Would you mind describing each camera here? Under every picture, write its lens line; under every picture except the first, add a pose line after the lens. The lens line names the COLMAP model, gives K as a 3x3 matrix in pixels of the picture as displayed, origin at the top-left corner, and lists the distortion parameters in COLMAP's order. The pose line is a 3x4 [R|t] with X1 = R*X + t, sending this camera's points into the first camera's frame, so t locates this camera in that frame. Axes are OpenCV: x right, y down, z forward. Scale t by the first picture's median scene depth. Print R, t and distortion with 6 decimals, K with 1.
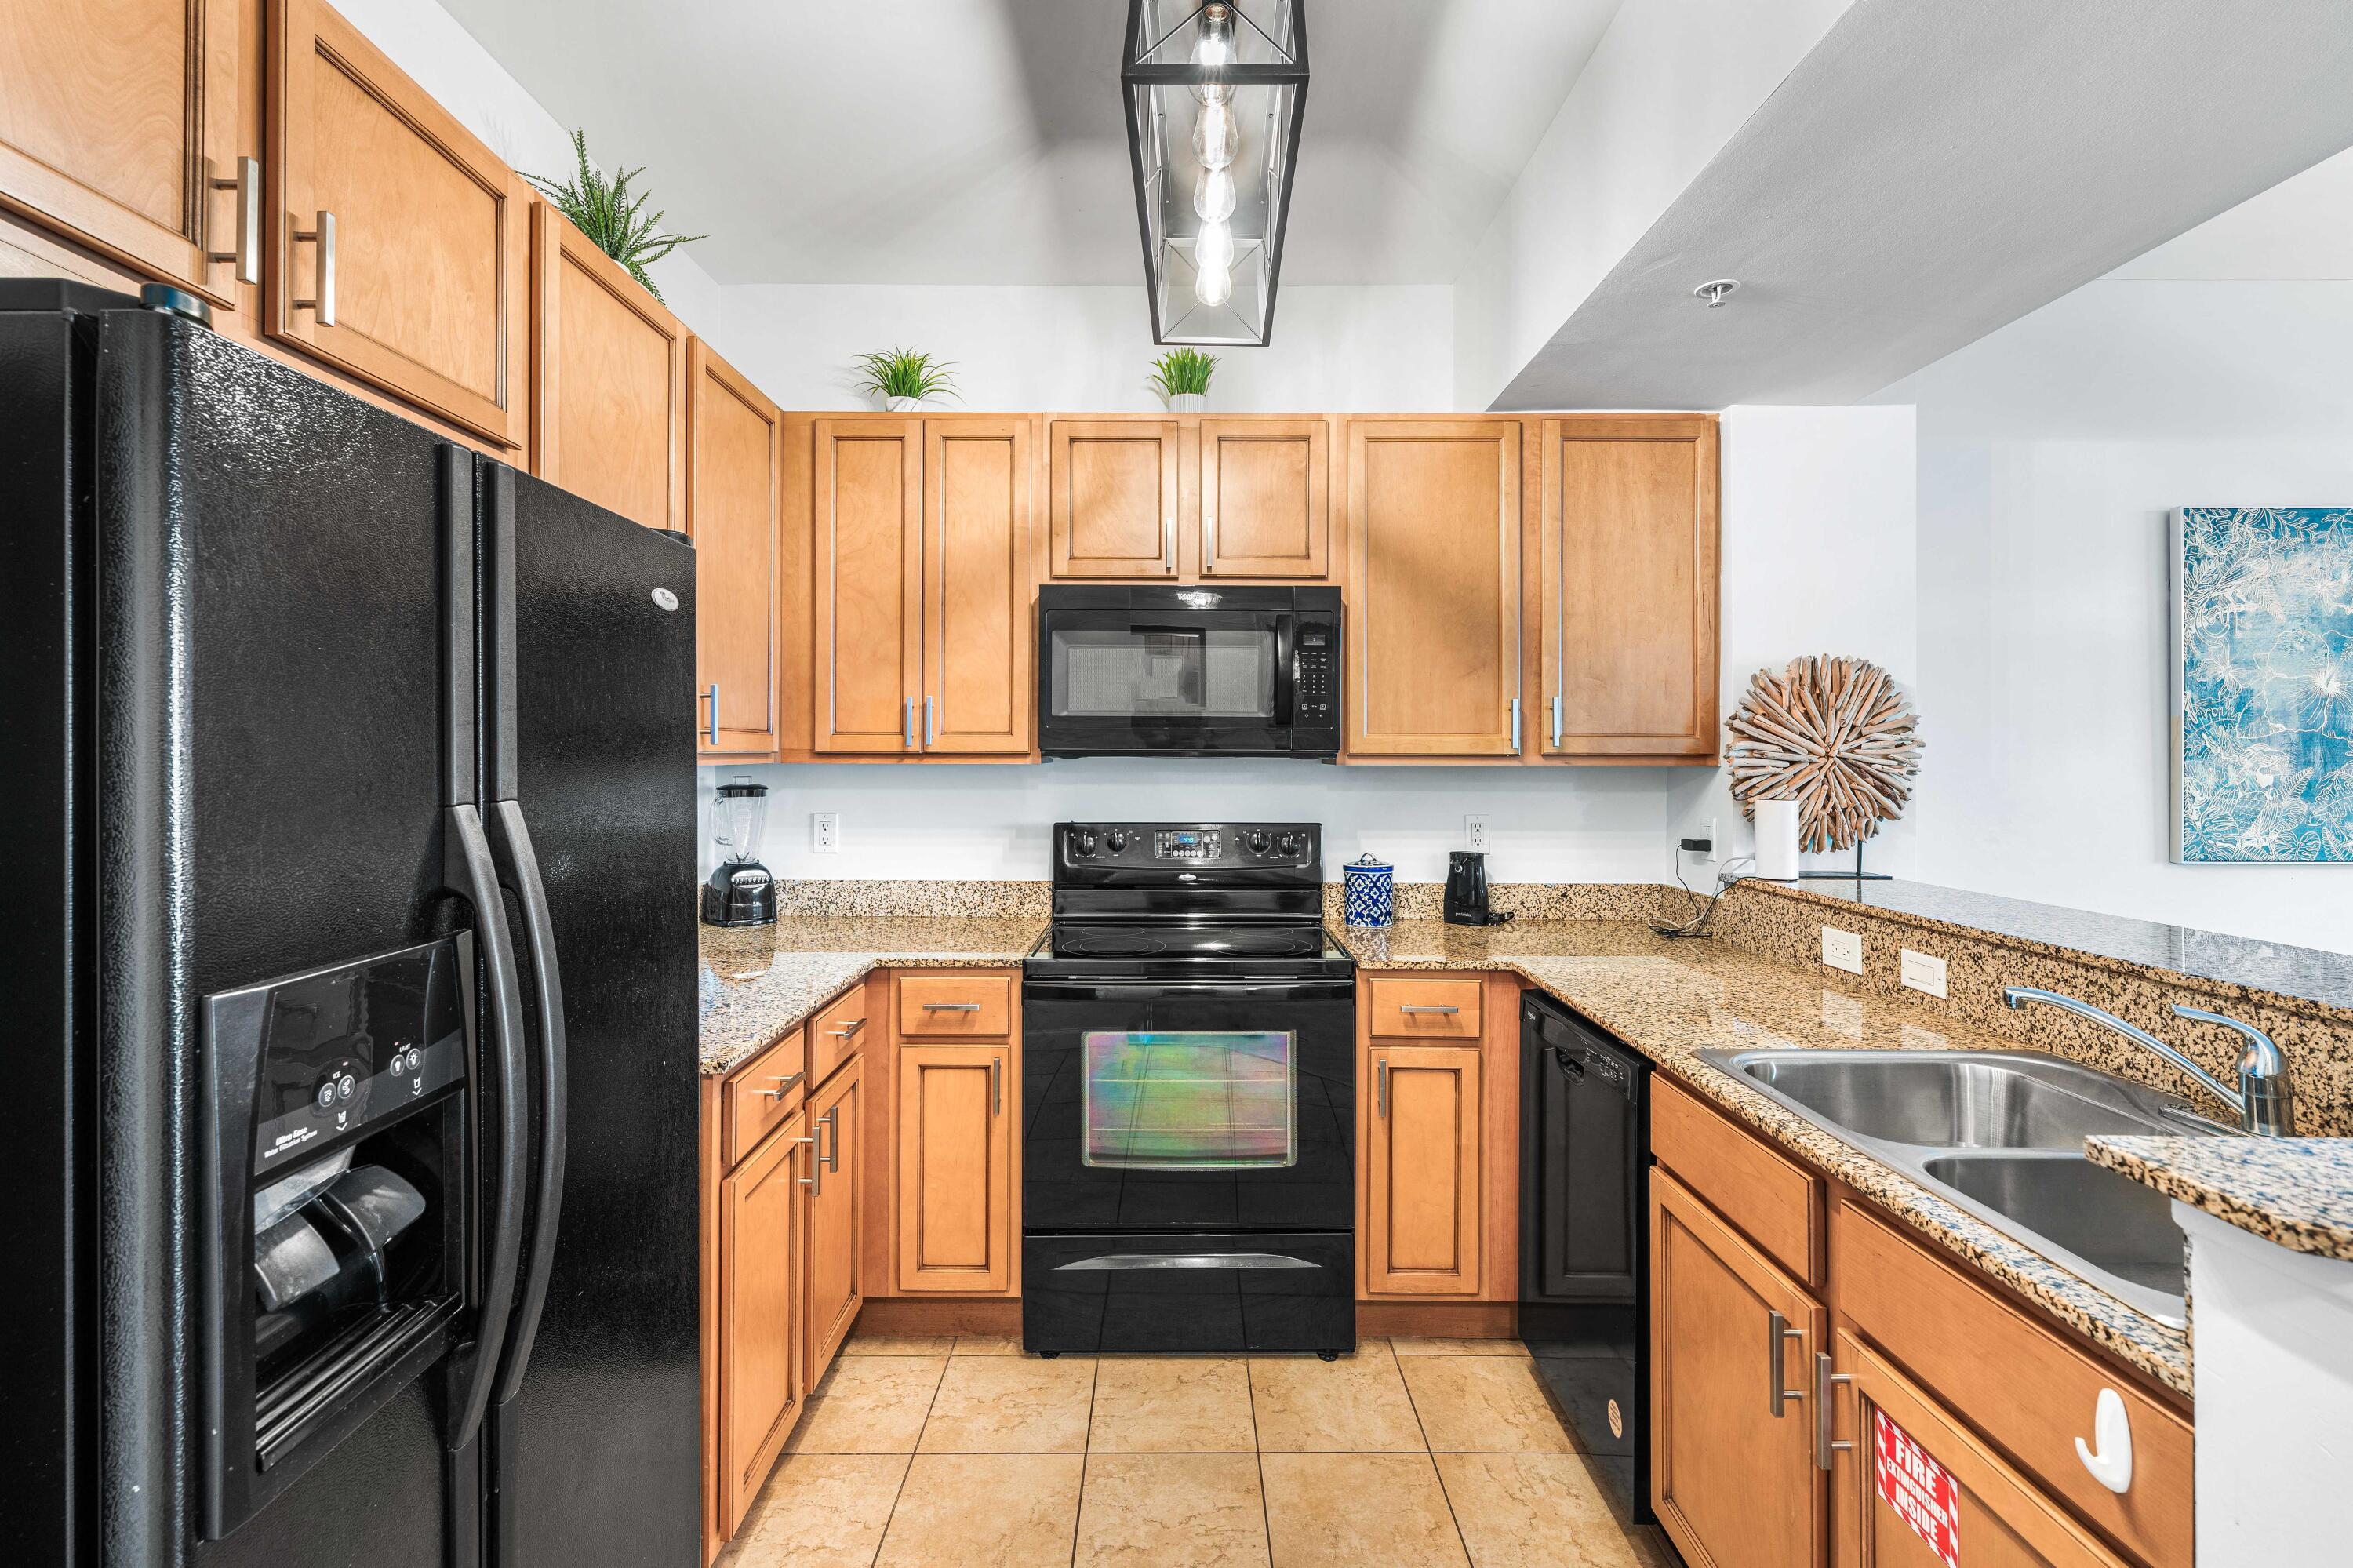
lens RADIAL K [[1067.0, 0, 1167.8], [0, 1067.0, 746.9], [0, 0, 1]] dist [0.001497, -0.000024]
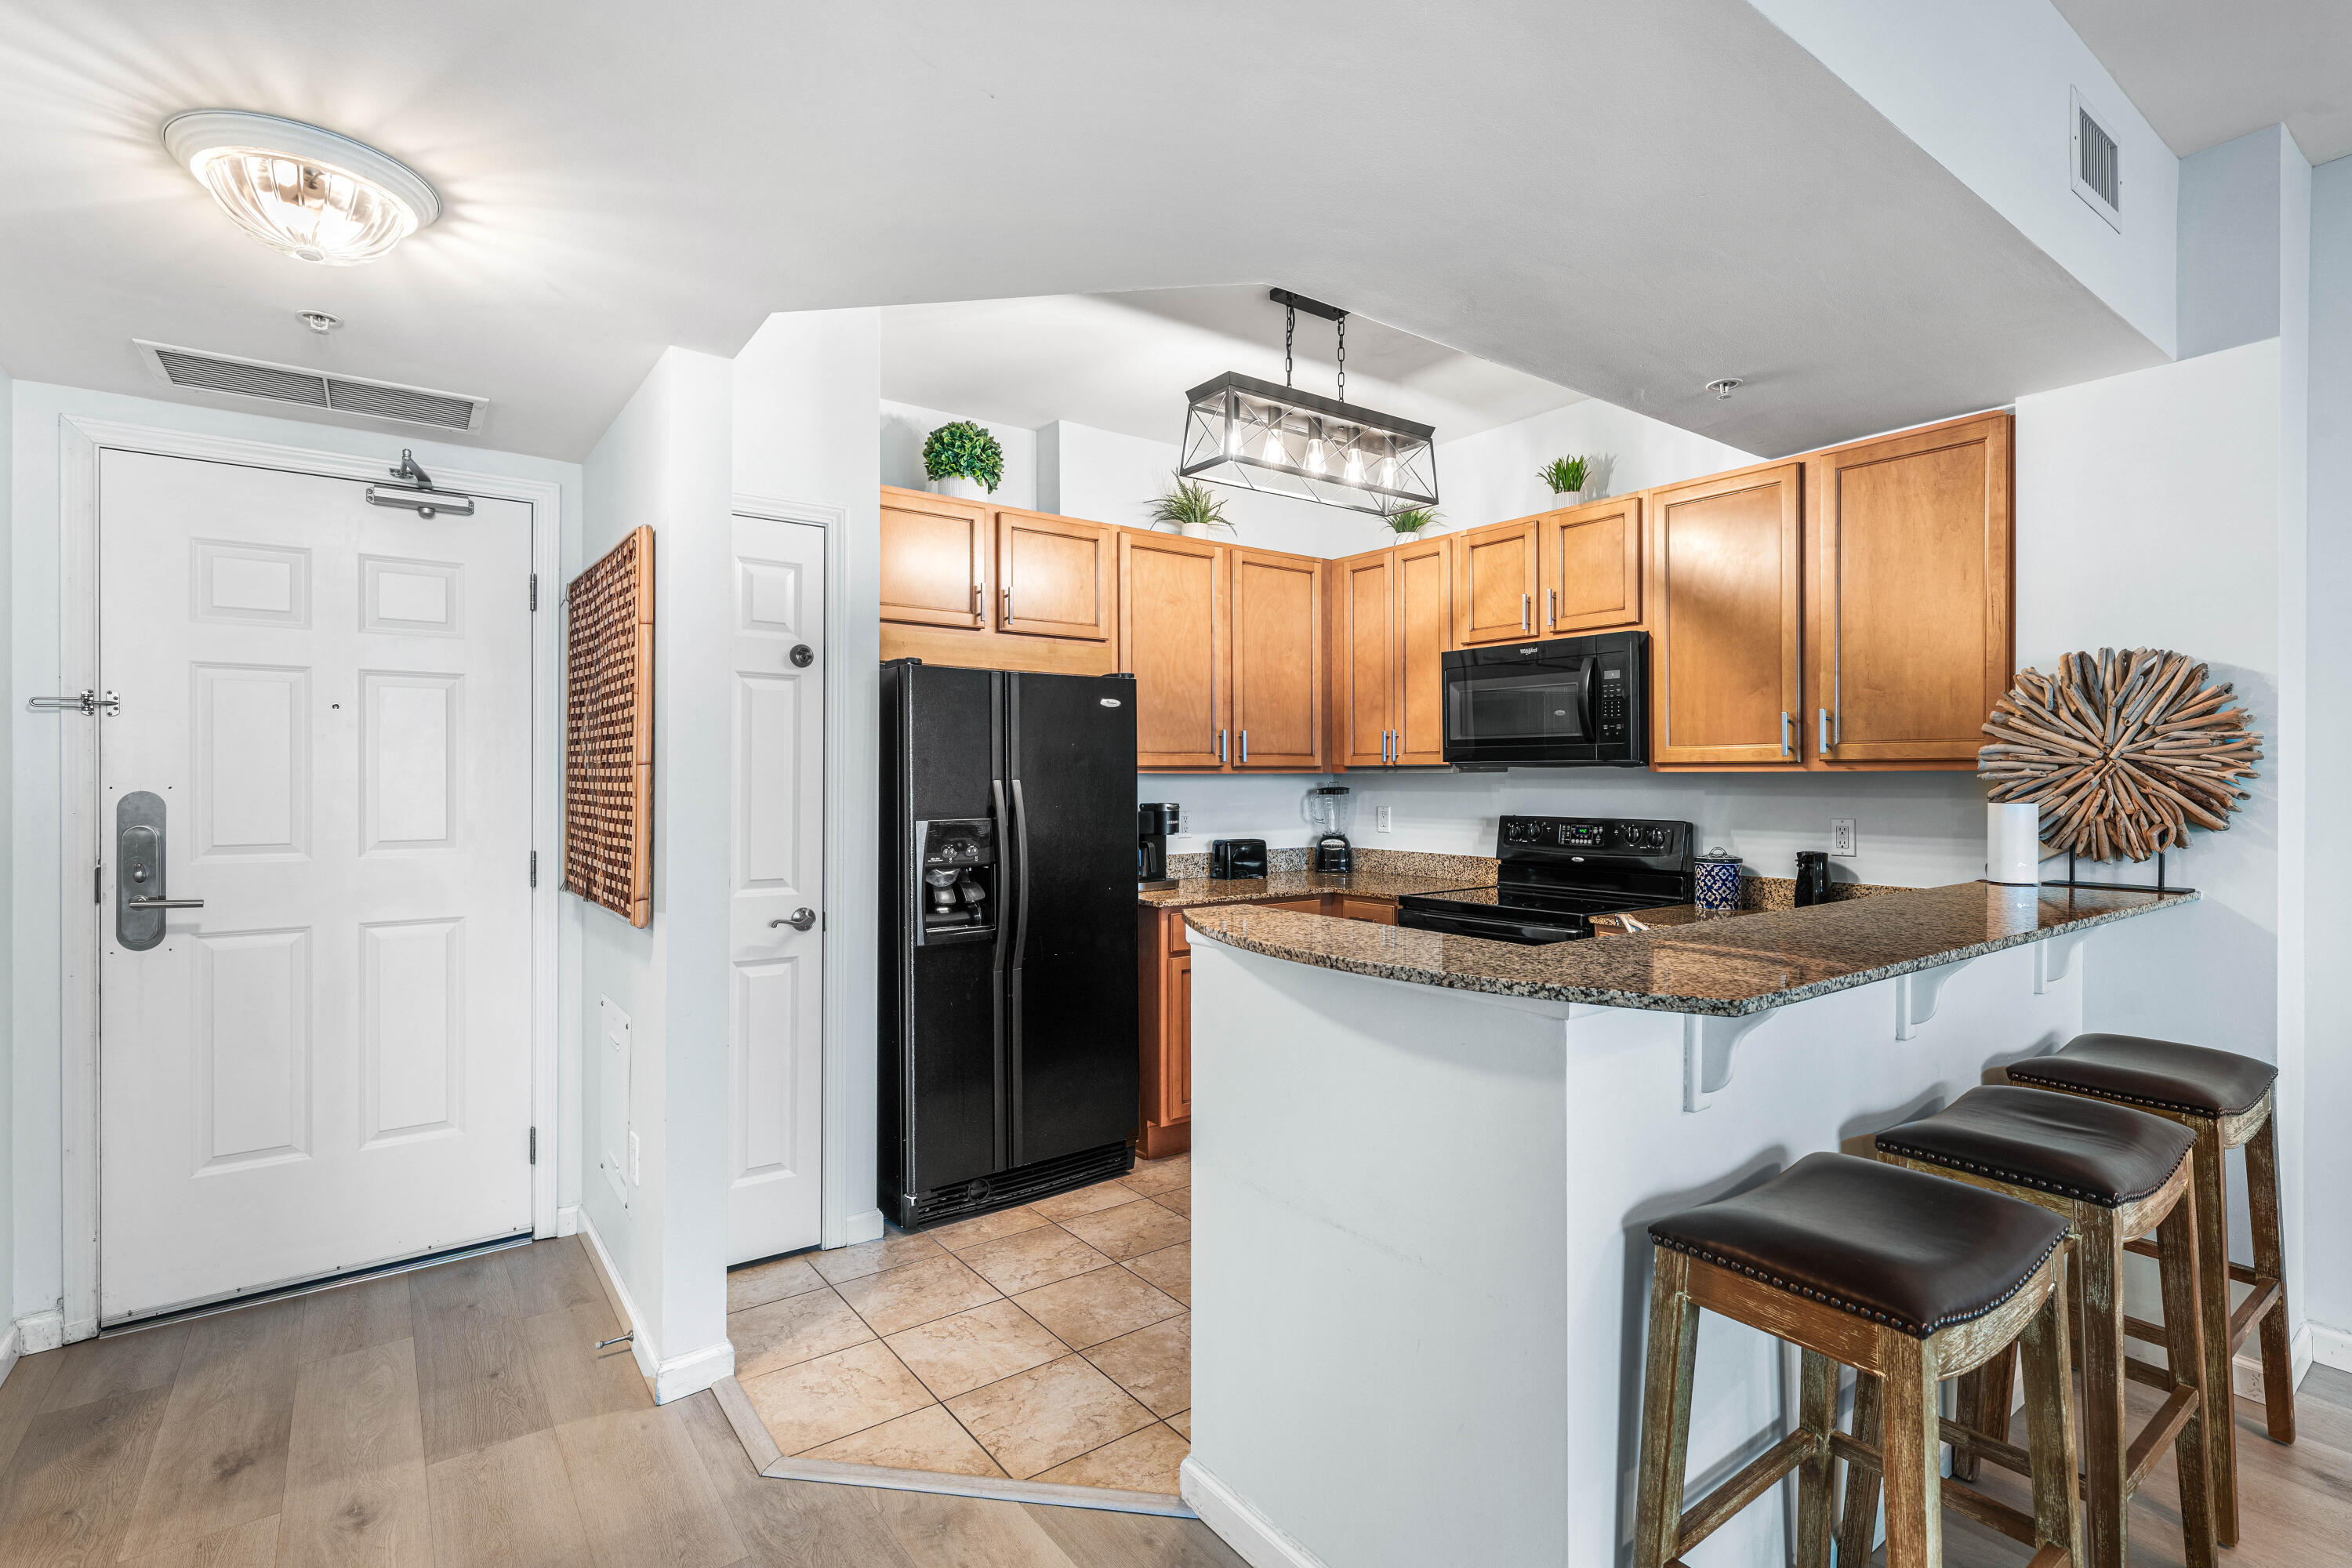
lens RADIAL K [[1096.6, 0, 1176.0], [0, 1096.6, 784.0], [0, 0, 1]] dist [0.000529, 0.000307]
pose [[0.596535, 0.001084, -0.802586, 0.862238], [0.008311, 0.999937, 0.007528, 0.016789], [0.802544, -0.011161, 0.596488, -0.208422]]
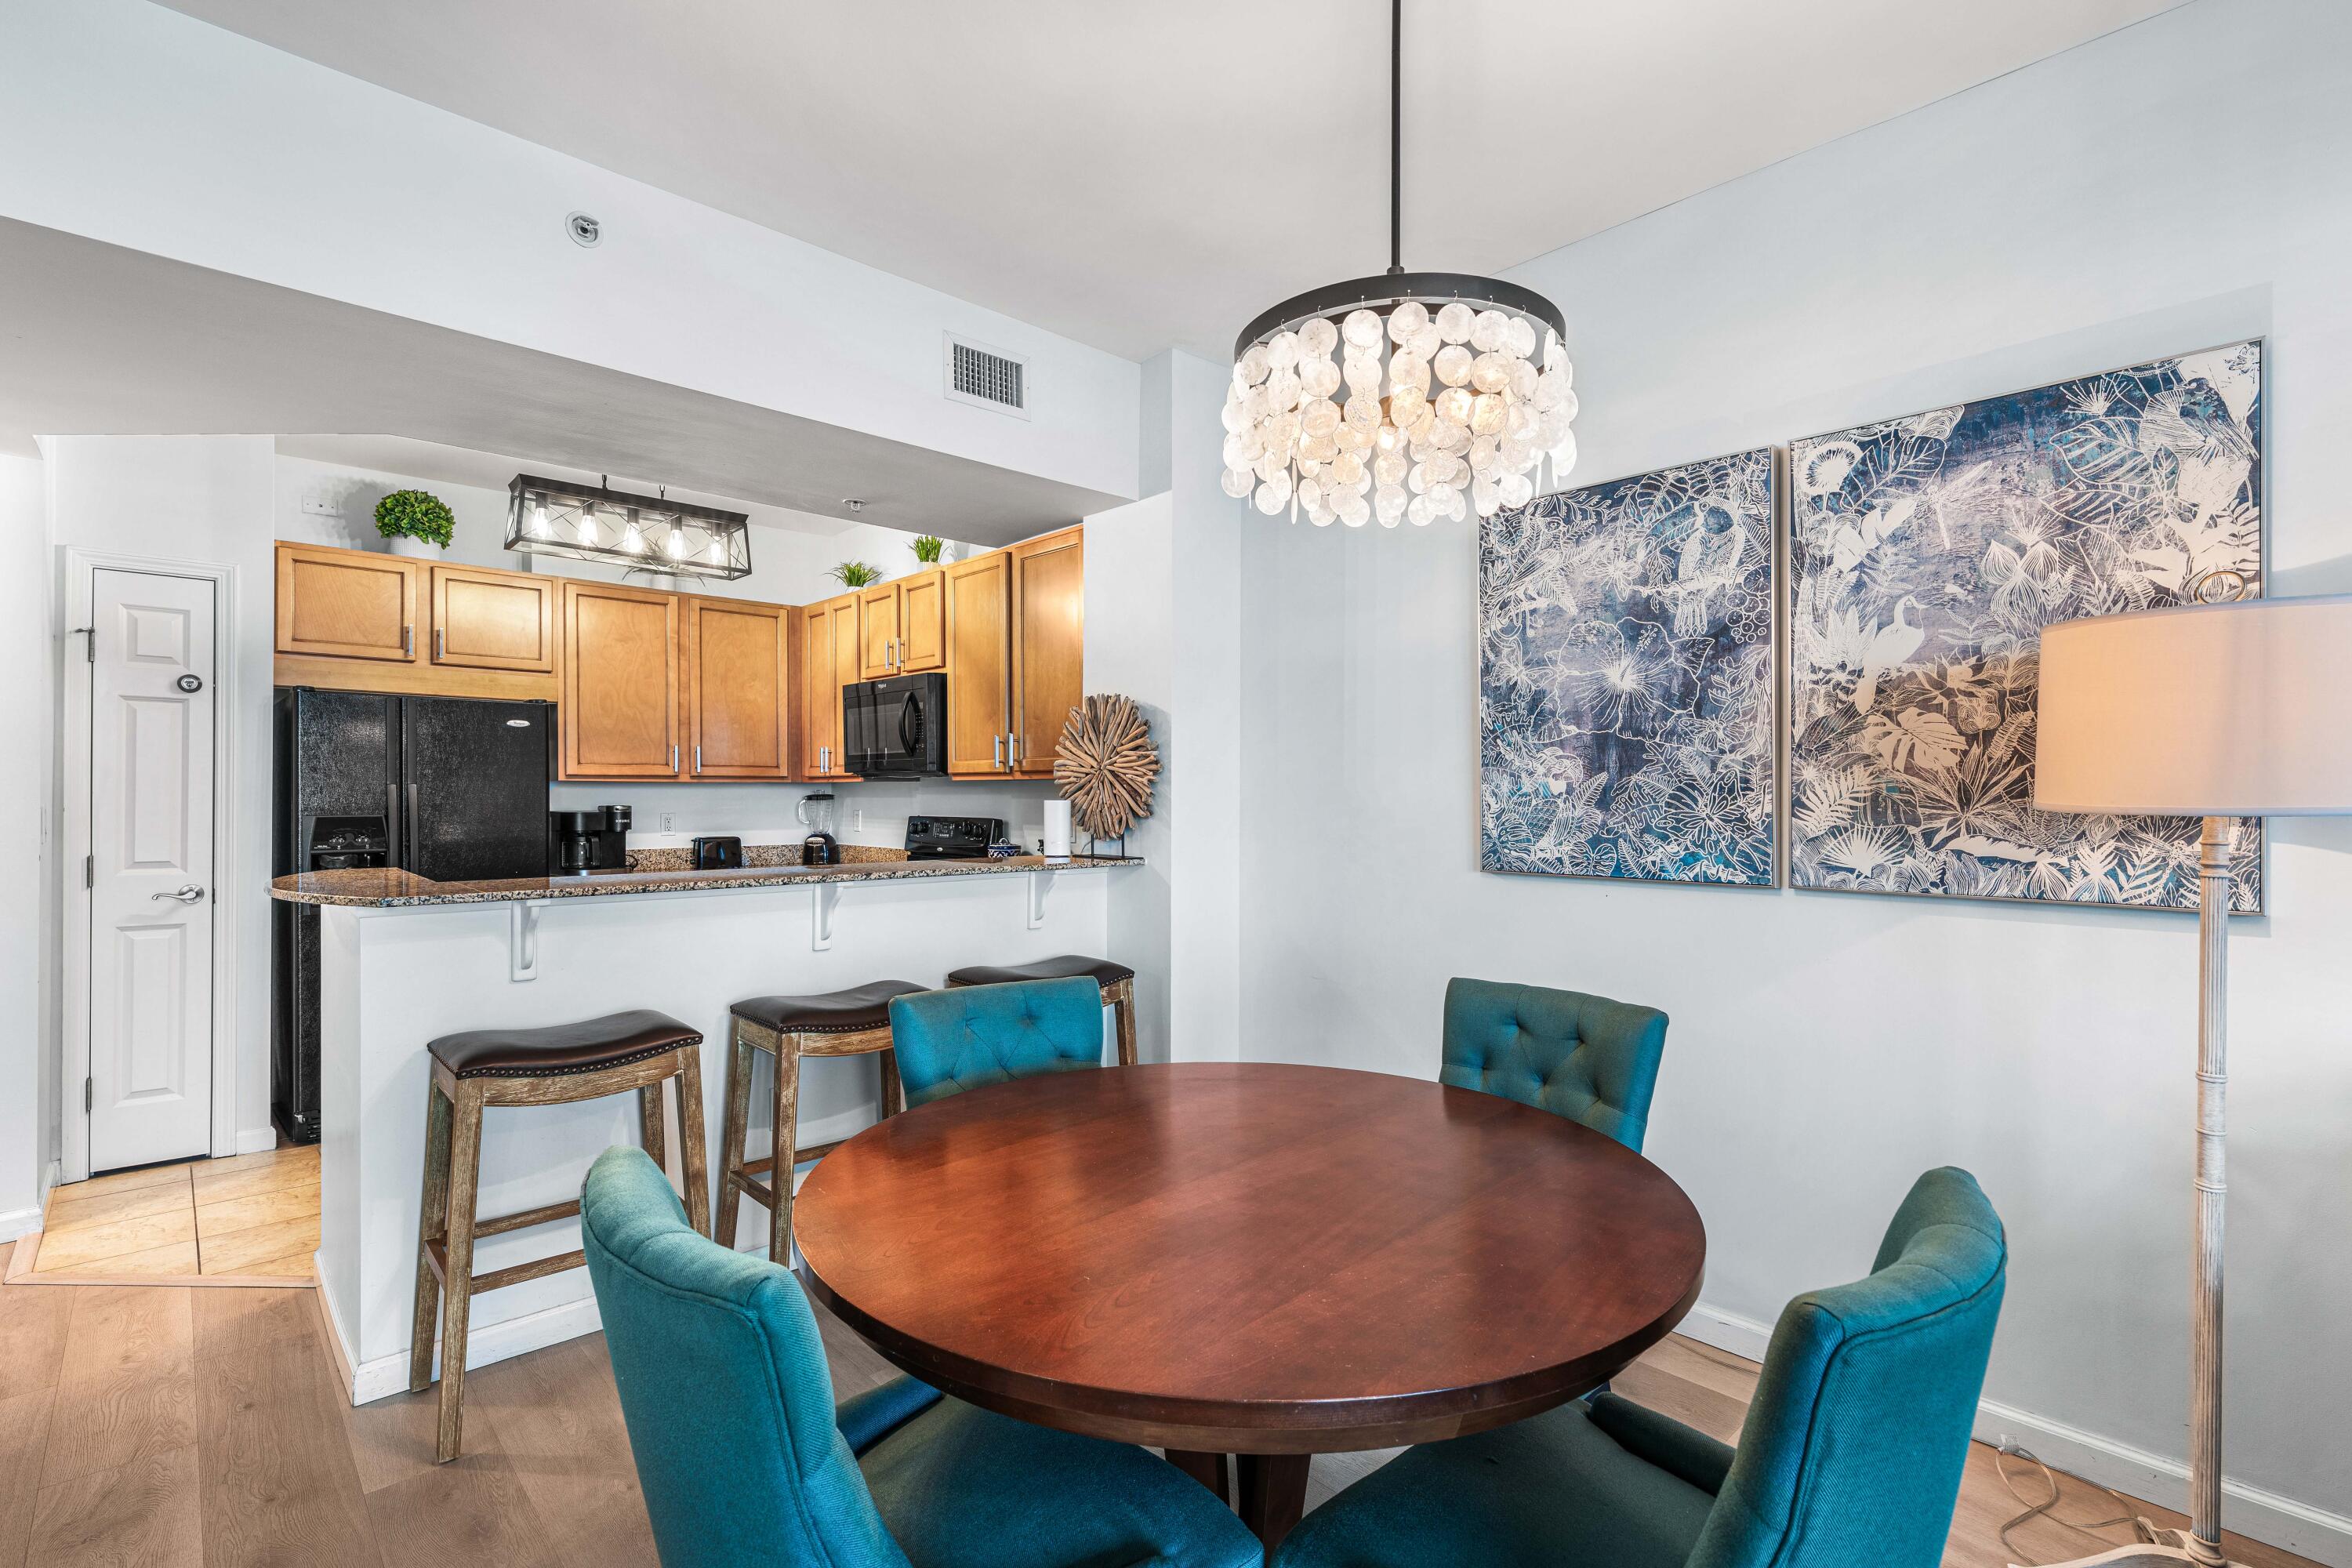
lens RADIAL K [[1077.7, 0, 1178.8], [0, 1077.7, 798.5], [0, 0, 1]] dist [0.001621, -0.000177]
pose [[0.686736, 0.000969, -0.726906, 1.610792], [0.005471, 0.999964, 0.006502, 0.036194], [0.726886, -0.008442, 0.686706, 0.125003]]
